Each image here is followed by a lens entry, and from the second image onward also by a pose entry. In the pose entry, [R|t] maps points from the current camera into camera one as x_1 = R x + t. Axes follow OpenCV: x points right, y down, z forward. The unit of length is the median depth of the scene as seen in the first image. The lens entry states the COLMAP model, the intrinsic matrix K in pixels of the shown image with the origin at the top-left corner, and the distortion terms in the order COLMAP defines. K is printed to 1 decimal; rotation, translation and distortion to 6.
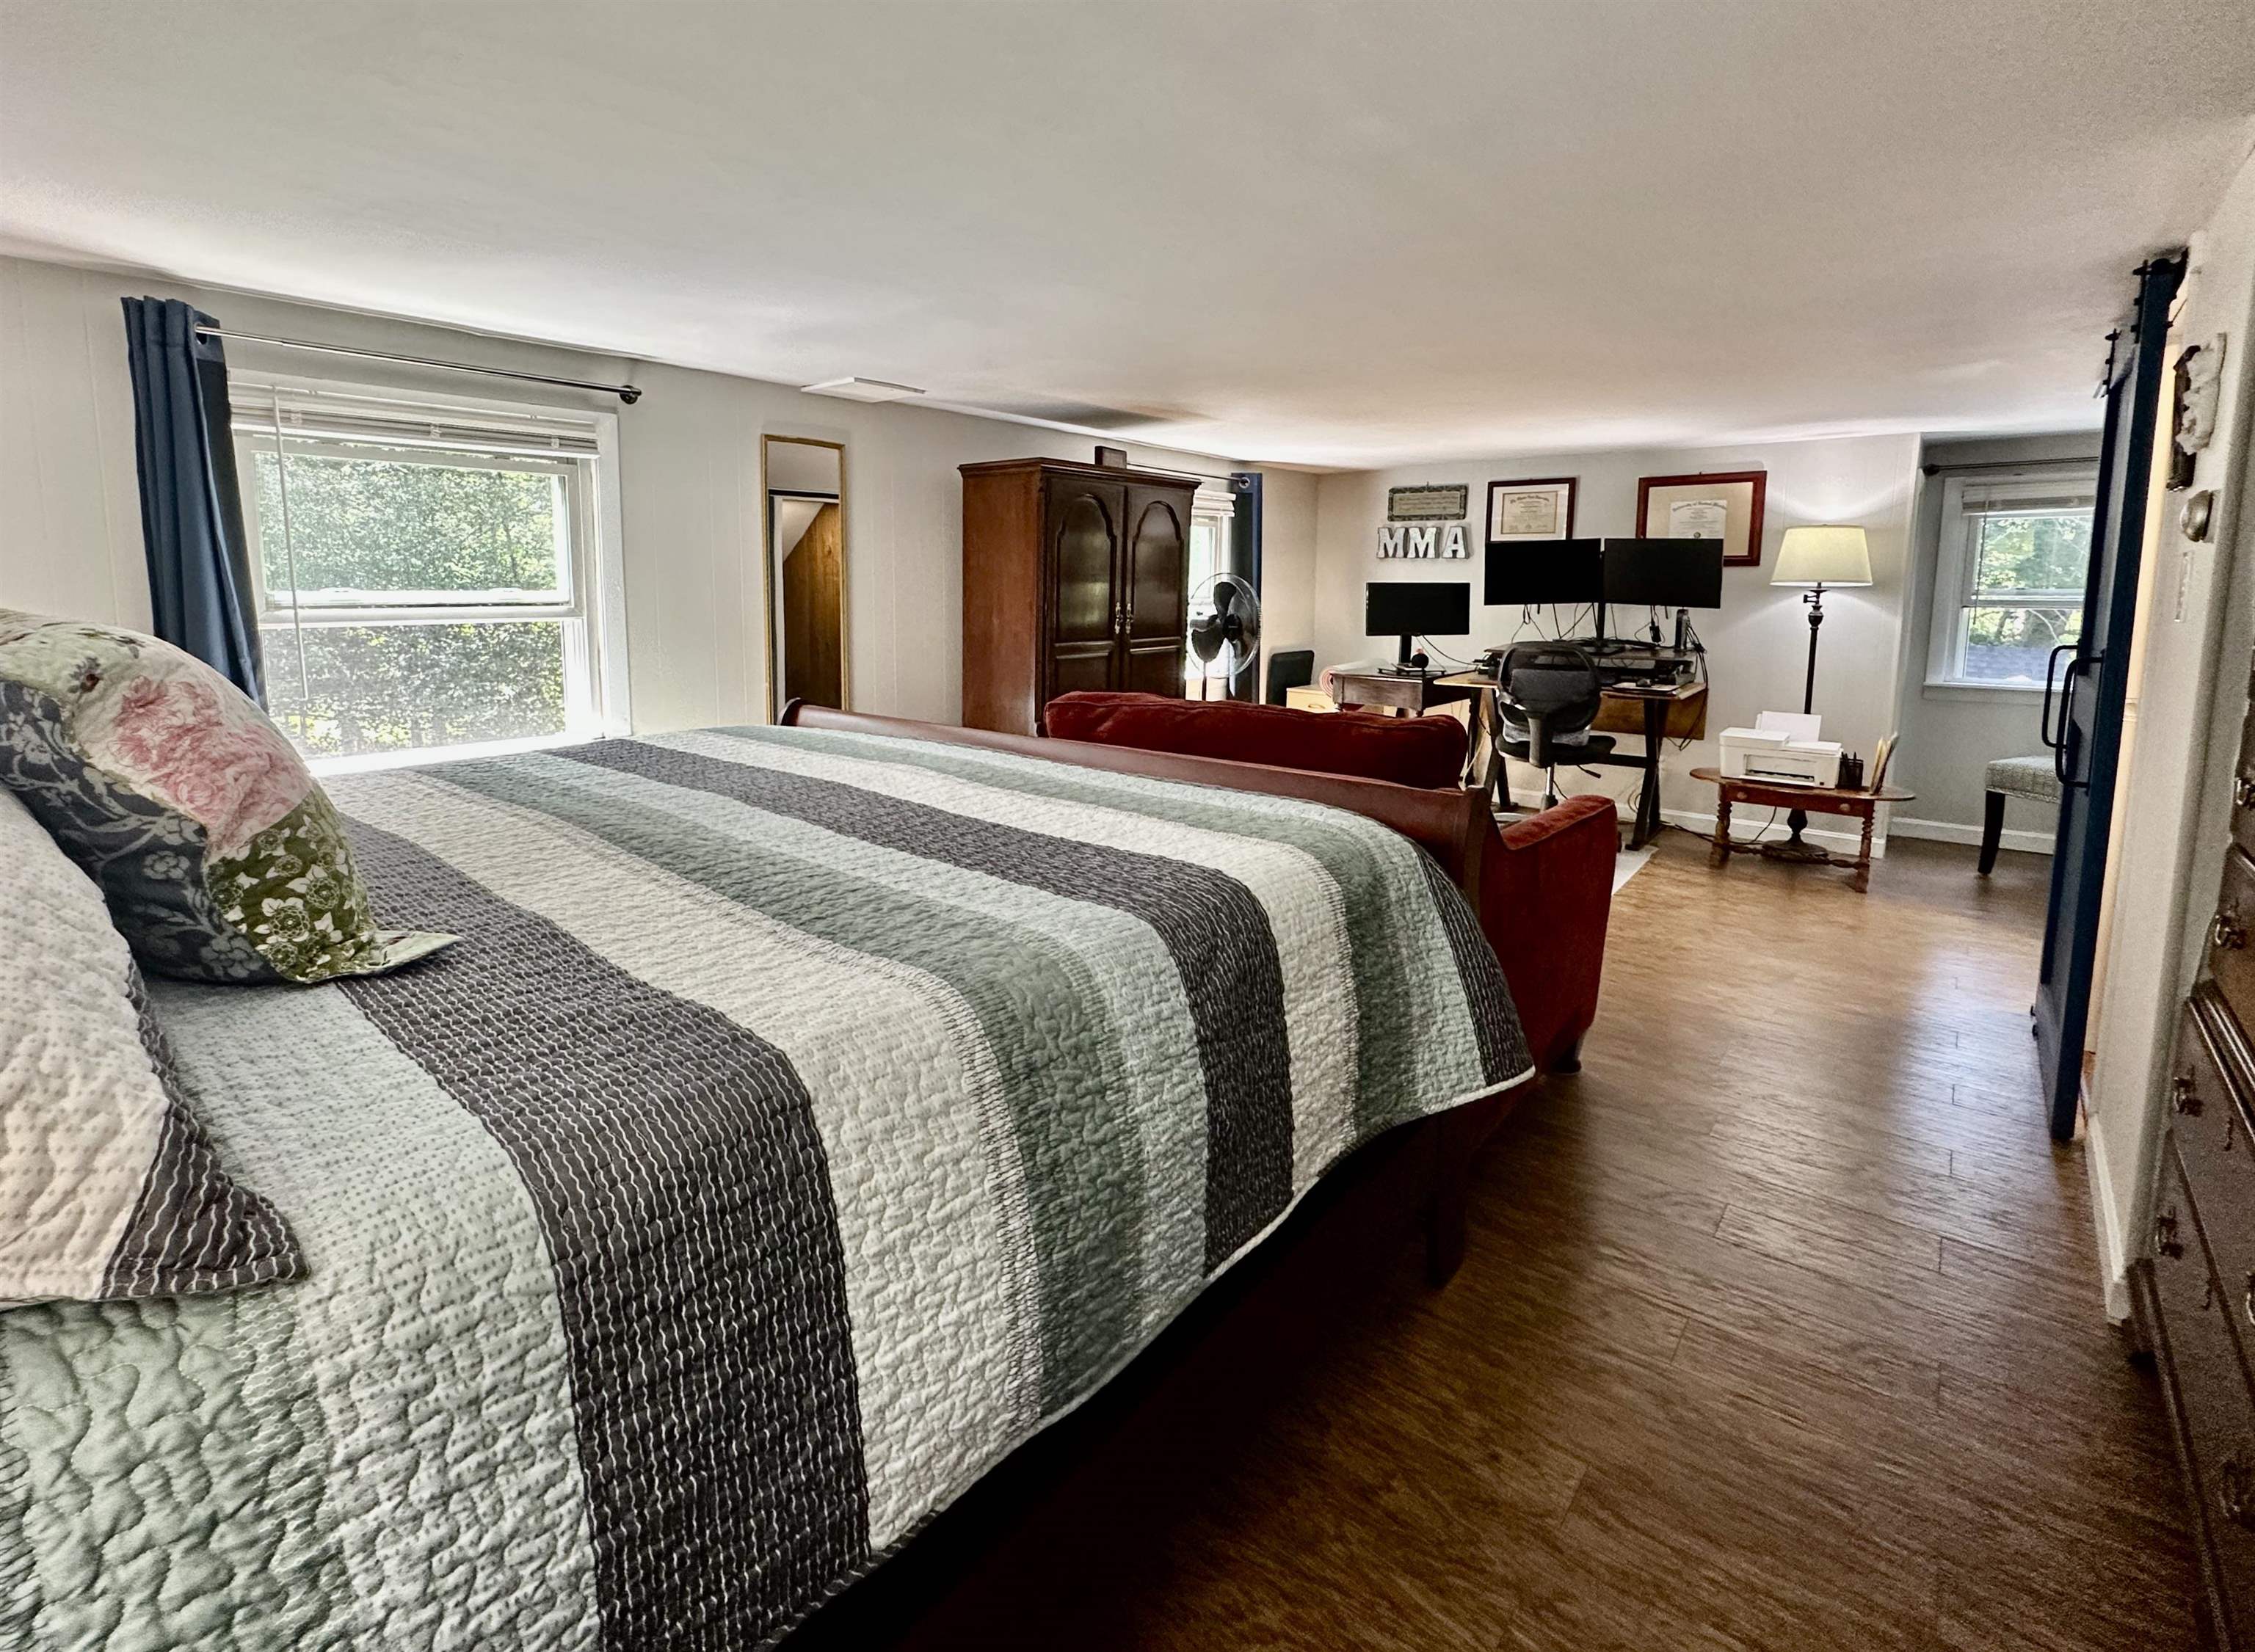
lens RADIAL K [[1007.8, 0, 1084.0], [0, 1007.8, 706.1], [0, 0, 1]] dist [-0.003971, -0.000442]
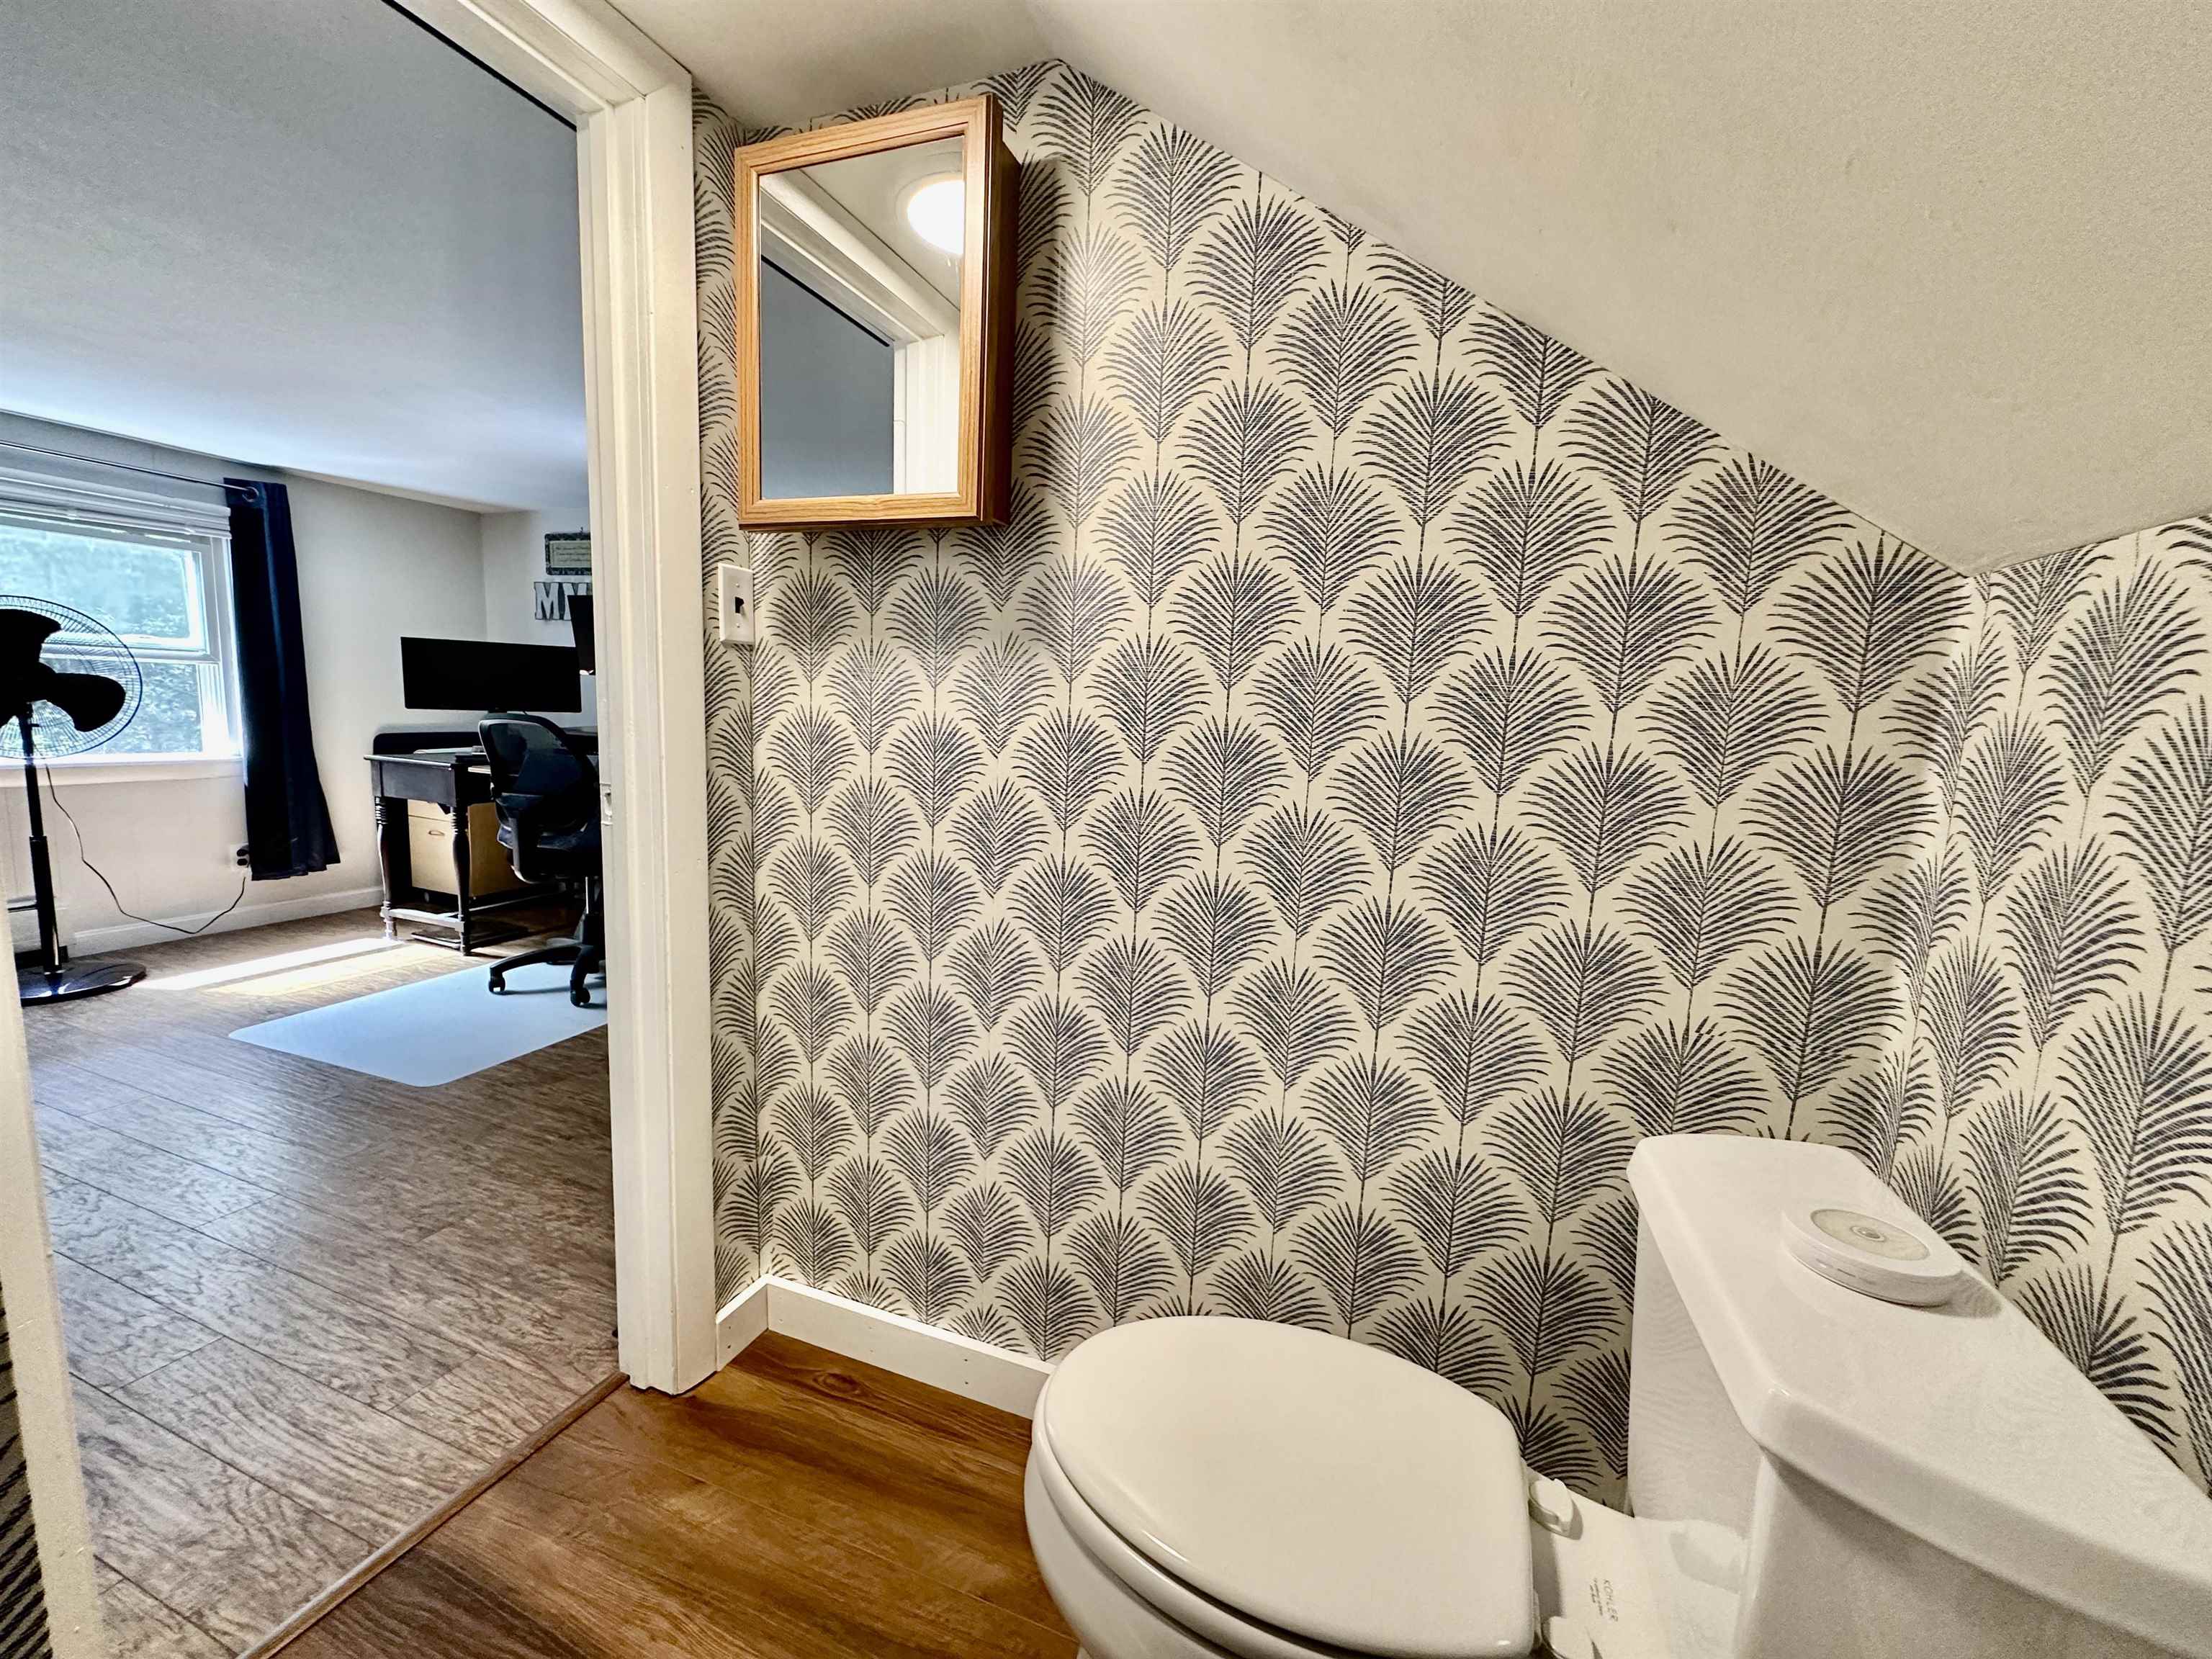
lens RADIAL K [[877.1, 0, 1106.0], [0, 877.1, 829.5], [0, 0, 1]] dist [-0.006681, 0.000027]
pose [[0.934684, -0.011107, 0.355306, 0.569174], [0.001466, 0.999624, 0.027391, 0.004608], [-0.355476, -0.025081, 0.934349, 0.209084]]
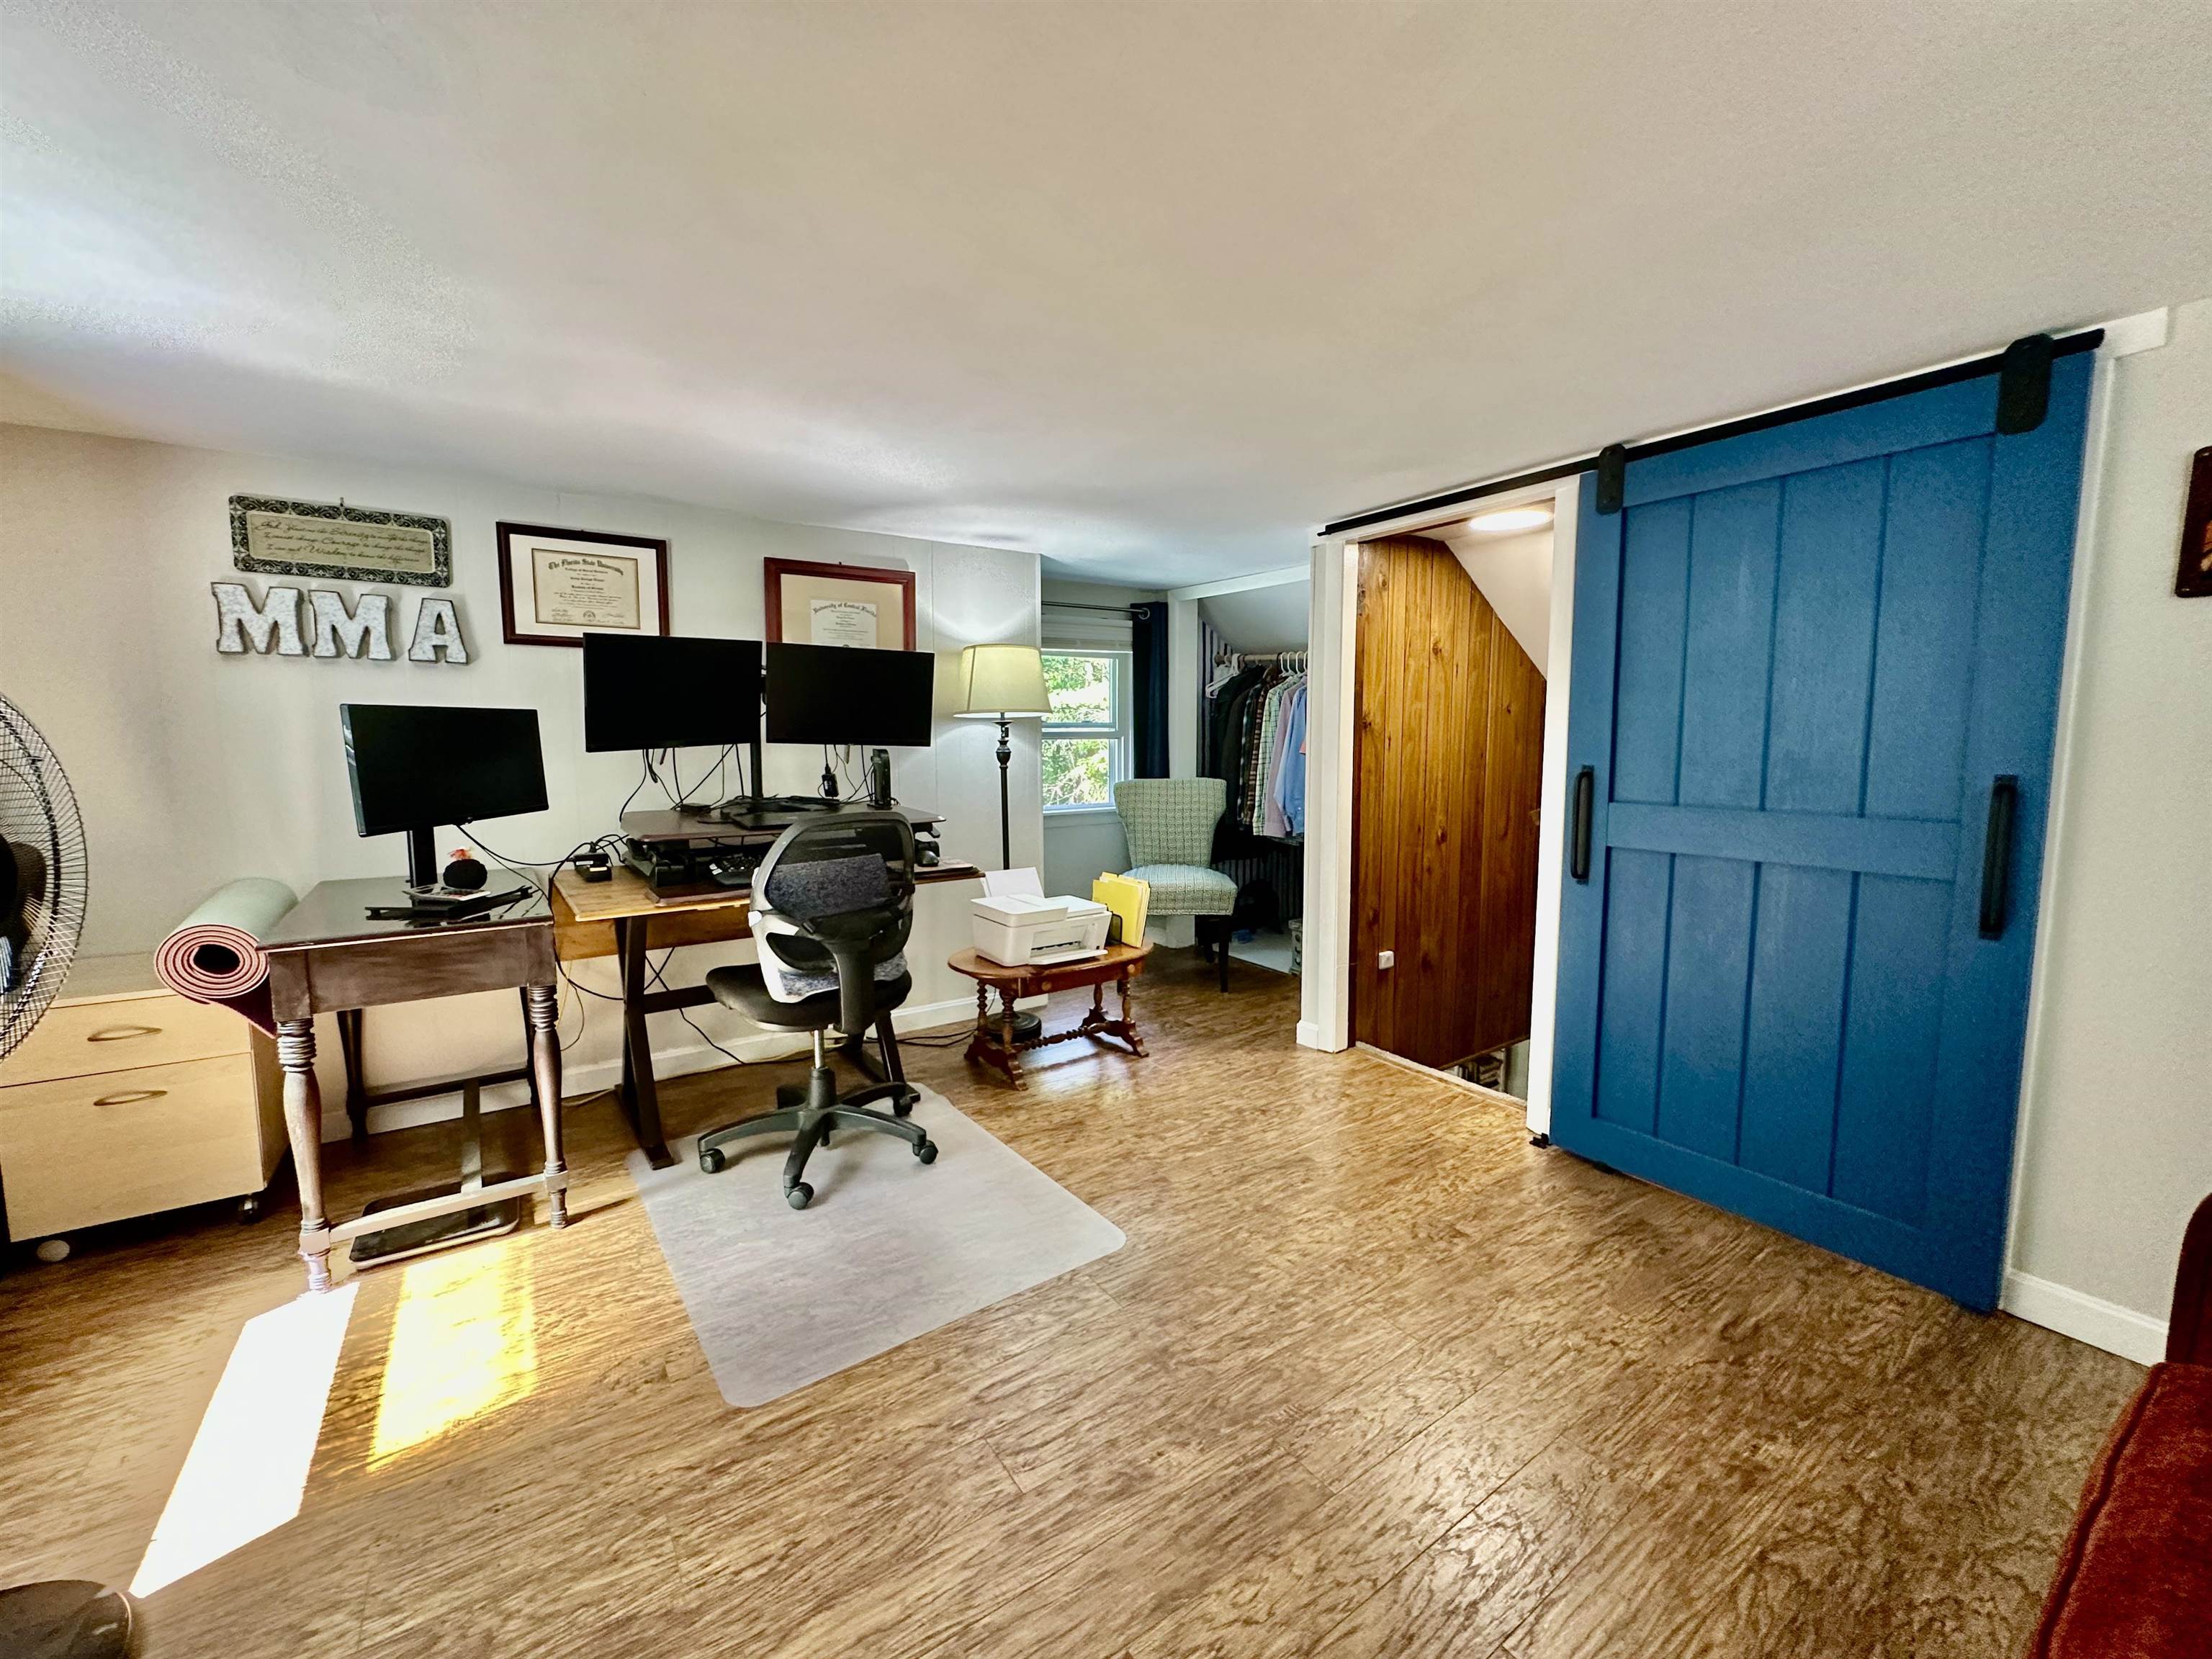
lens RADIAL K [[881.9, 0, 1102.7], [0, 881.9, 826.2], [0, 0, 1]] dist [-0.002918, 0.000018]
pose [[0.250992, -0.111222, 0.961578, 0.018142], [0.119211, 0.989367, 0.083320, -0.072031], [-0.960621, 0.093718, 0.261582, 0.659225]]
